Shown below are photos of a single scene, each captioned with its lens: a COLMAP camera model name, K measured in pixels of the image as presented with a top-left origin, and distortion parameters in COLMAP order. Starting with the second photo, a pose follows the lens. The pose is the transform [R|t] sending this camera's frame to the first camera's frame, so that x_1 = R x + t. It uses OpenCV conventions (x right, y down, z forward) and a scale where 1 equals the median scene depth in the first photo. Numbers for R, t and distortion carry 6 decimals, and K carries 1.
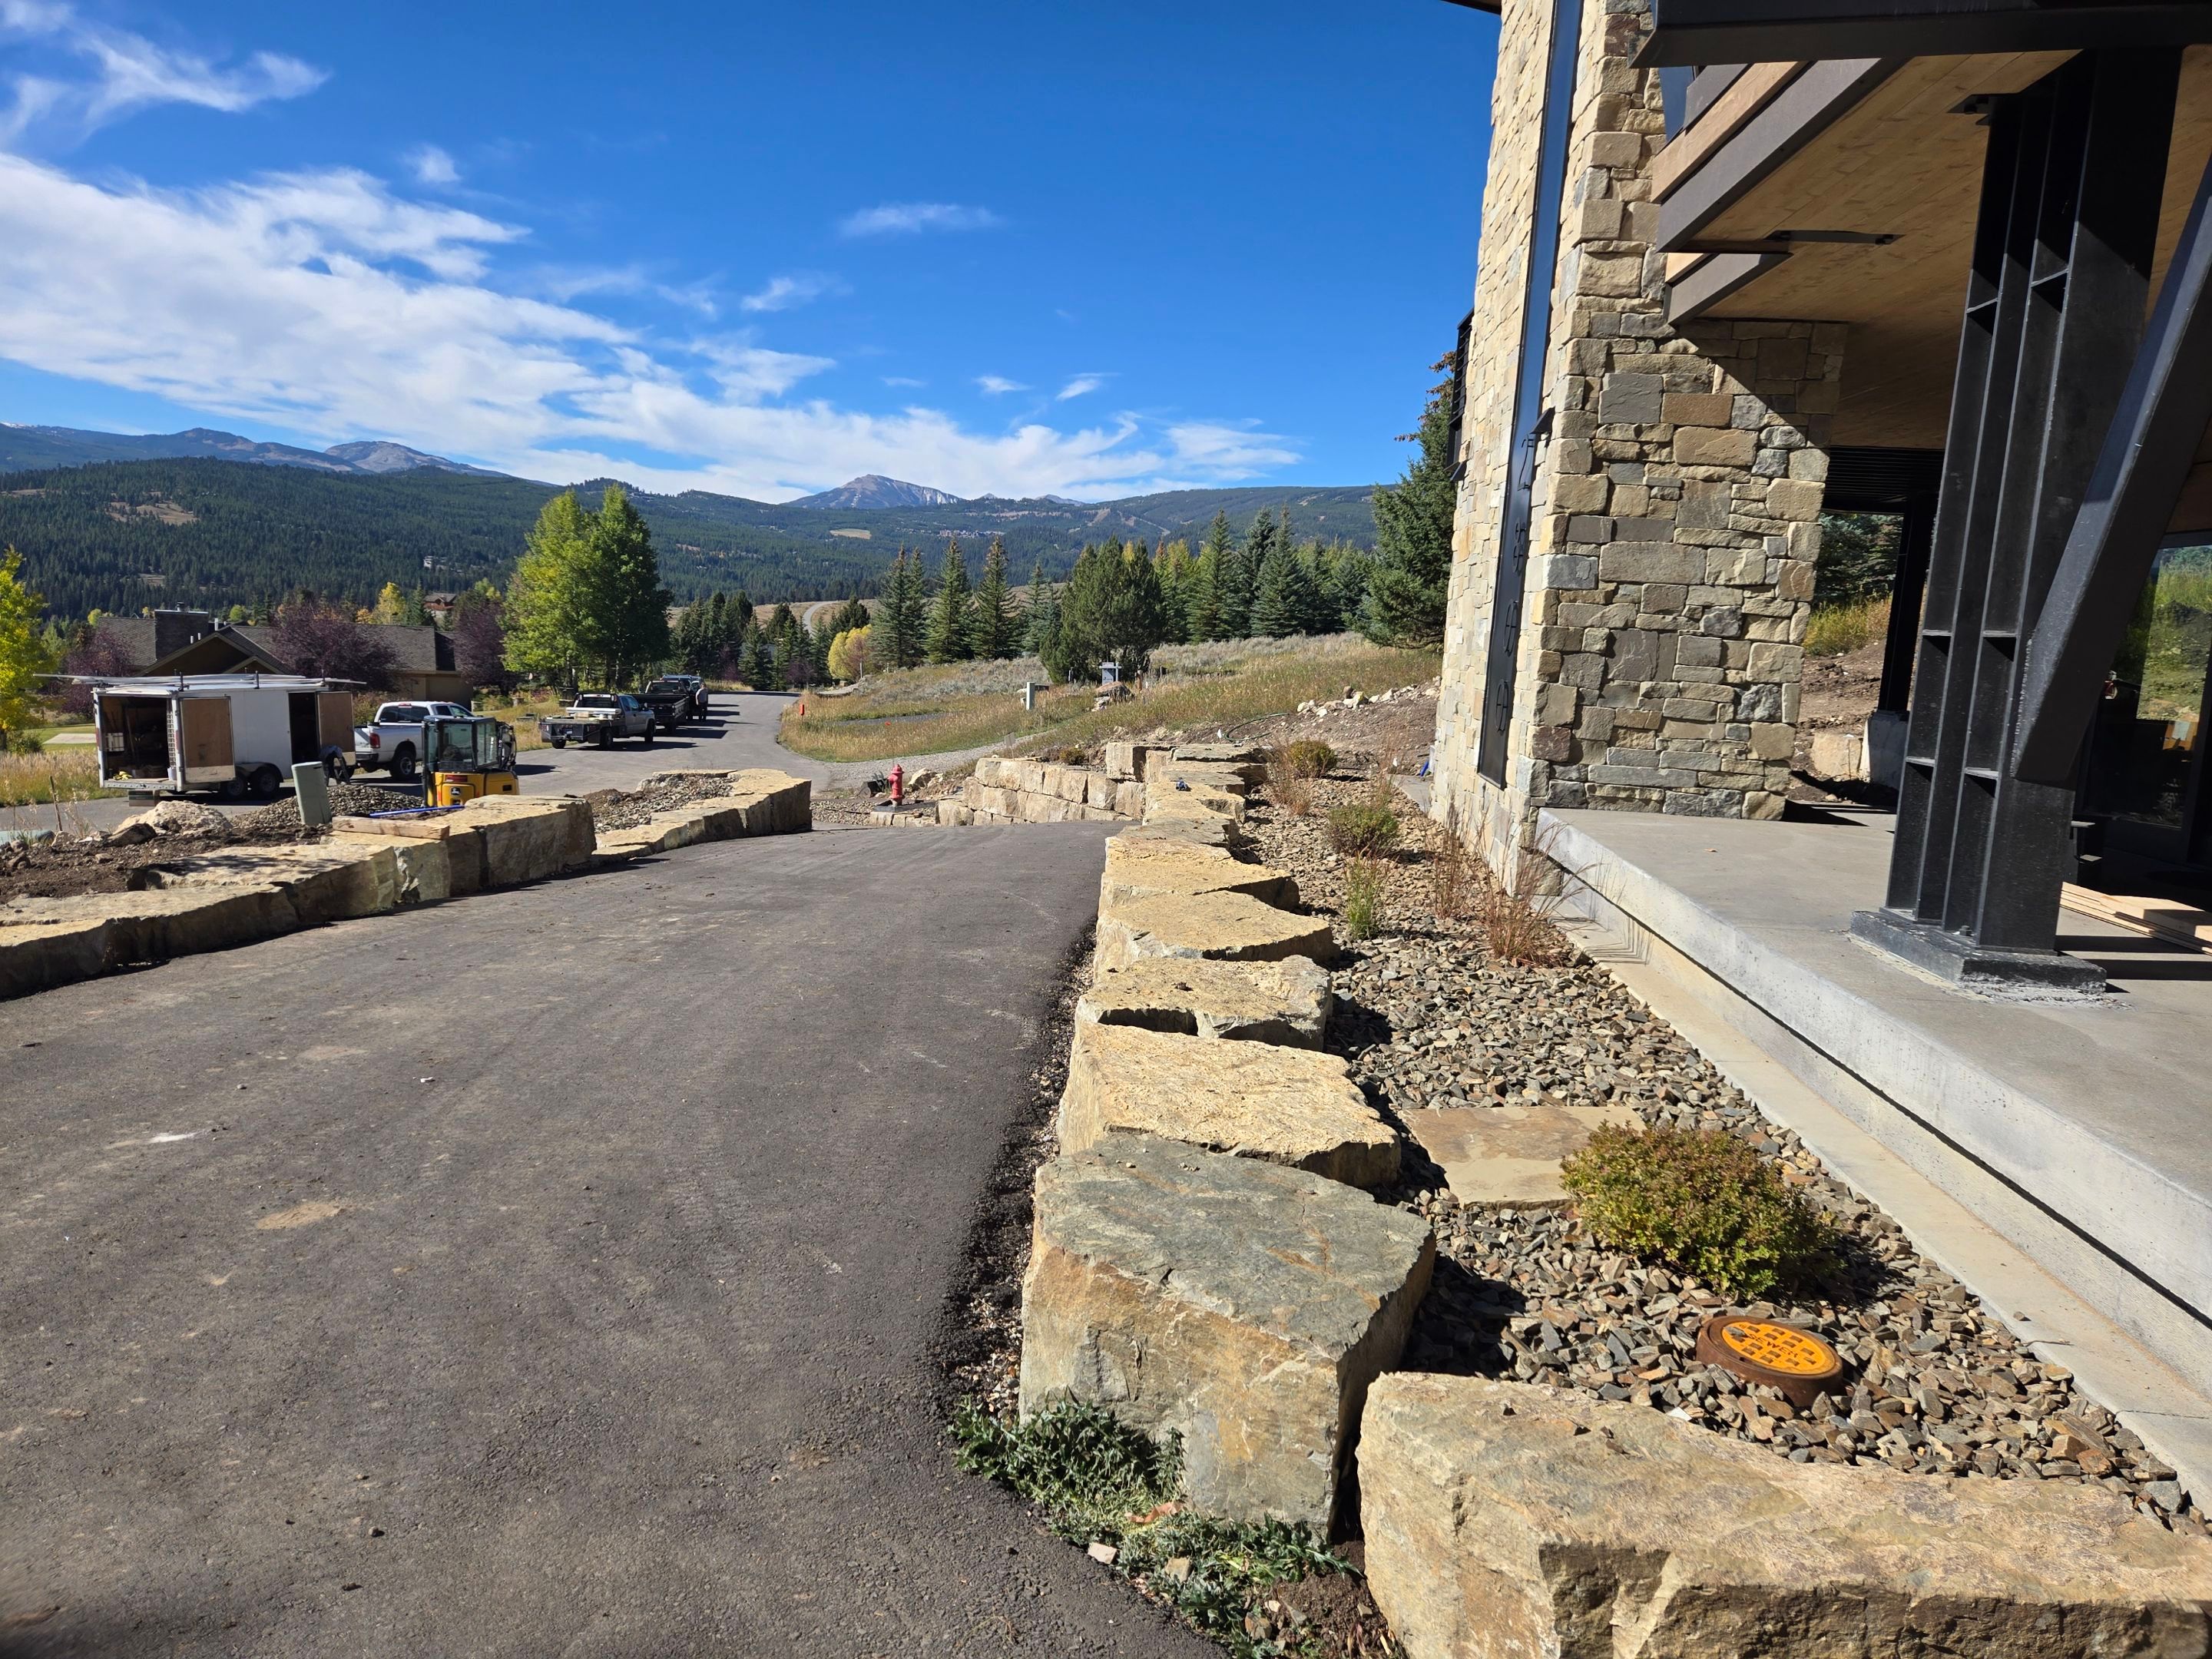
lens RADIAL K [[1500.8, 0, 1106.4], [0, 1500.8, 780.0], [0, 0, 1]] dist [0.053403, -0.002924]
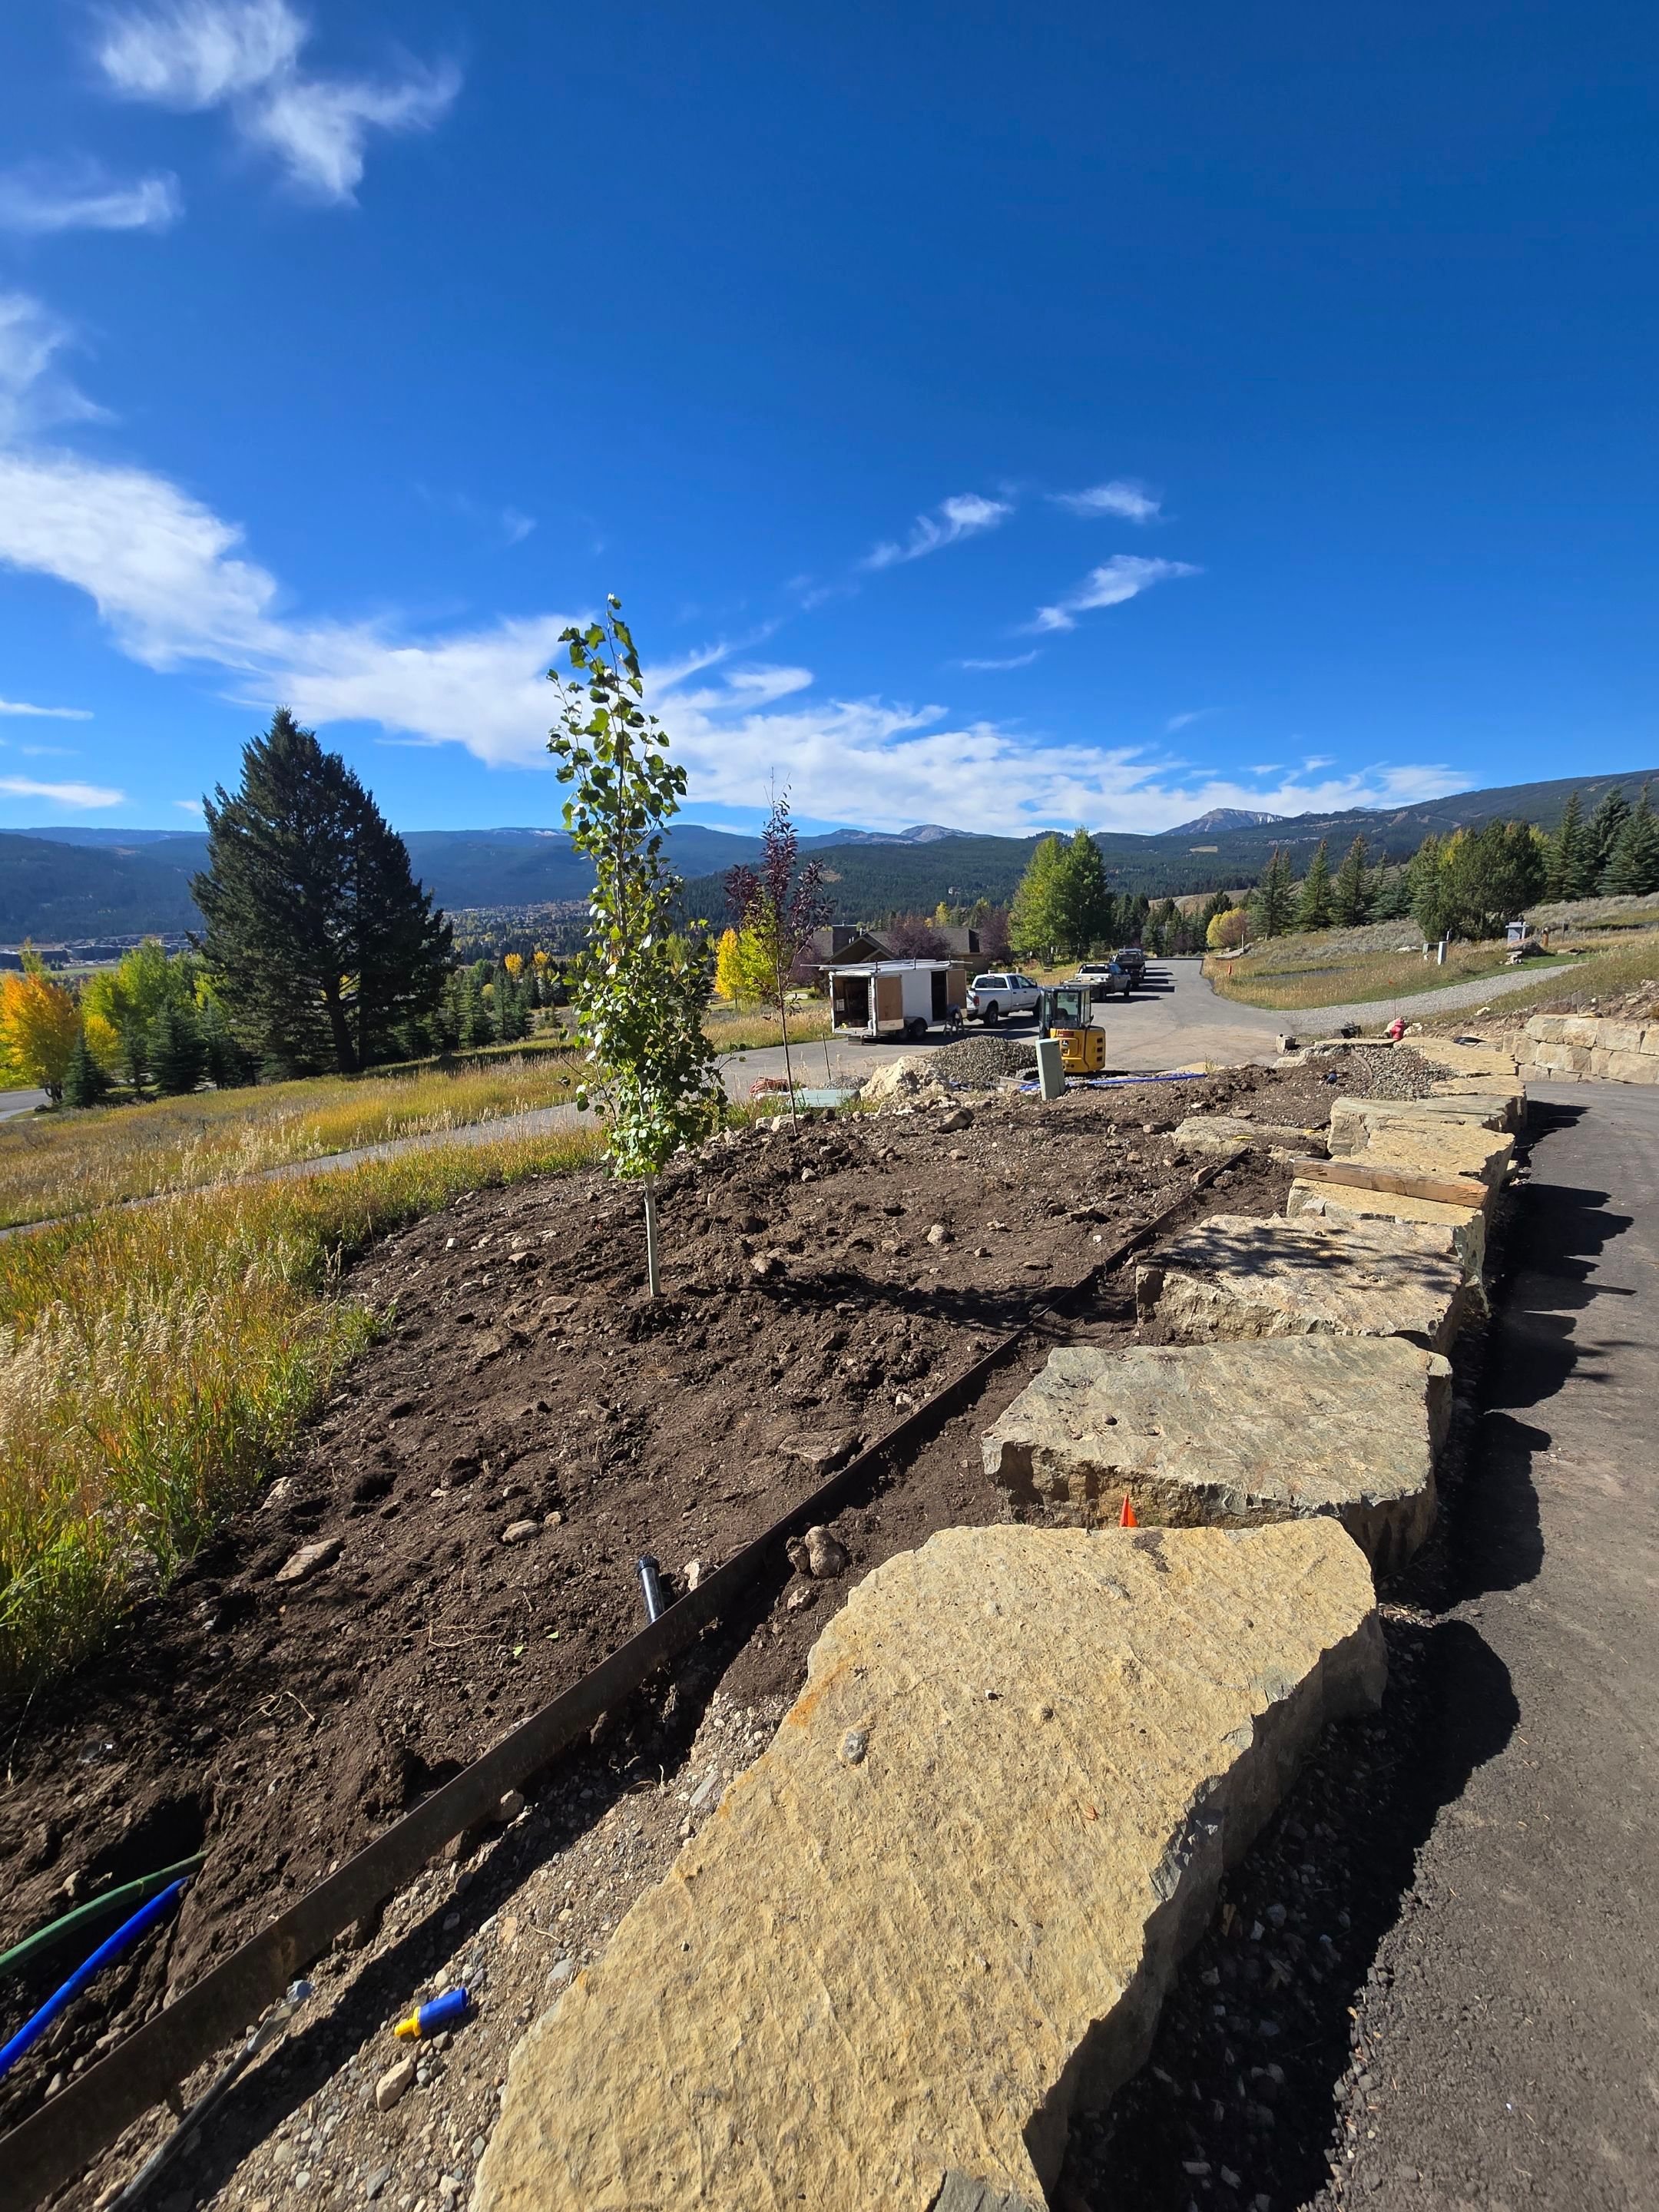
lens RADIAL K [[1466.3, 0, 829.5], [0, 1466.3, 1106.0], [0, 0, 1]] dist [-0.004585, -0.002689]
pose [[0.810751, 0.021509, -0.584996, 0.328965], [-0.000010, 0.999325, 0.036728, 0.032227], [0.585392, -0.029772, 0.810204, -0.346502]]
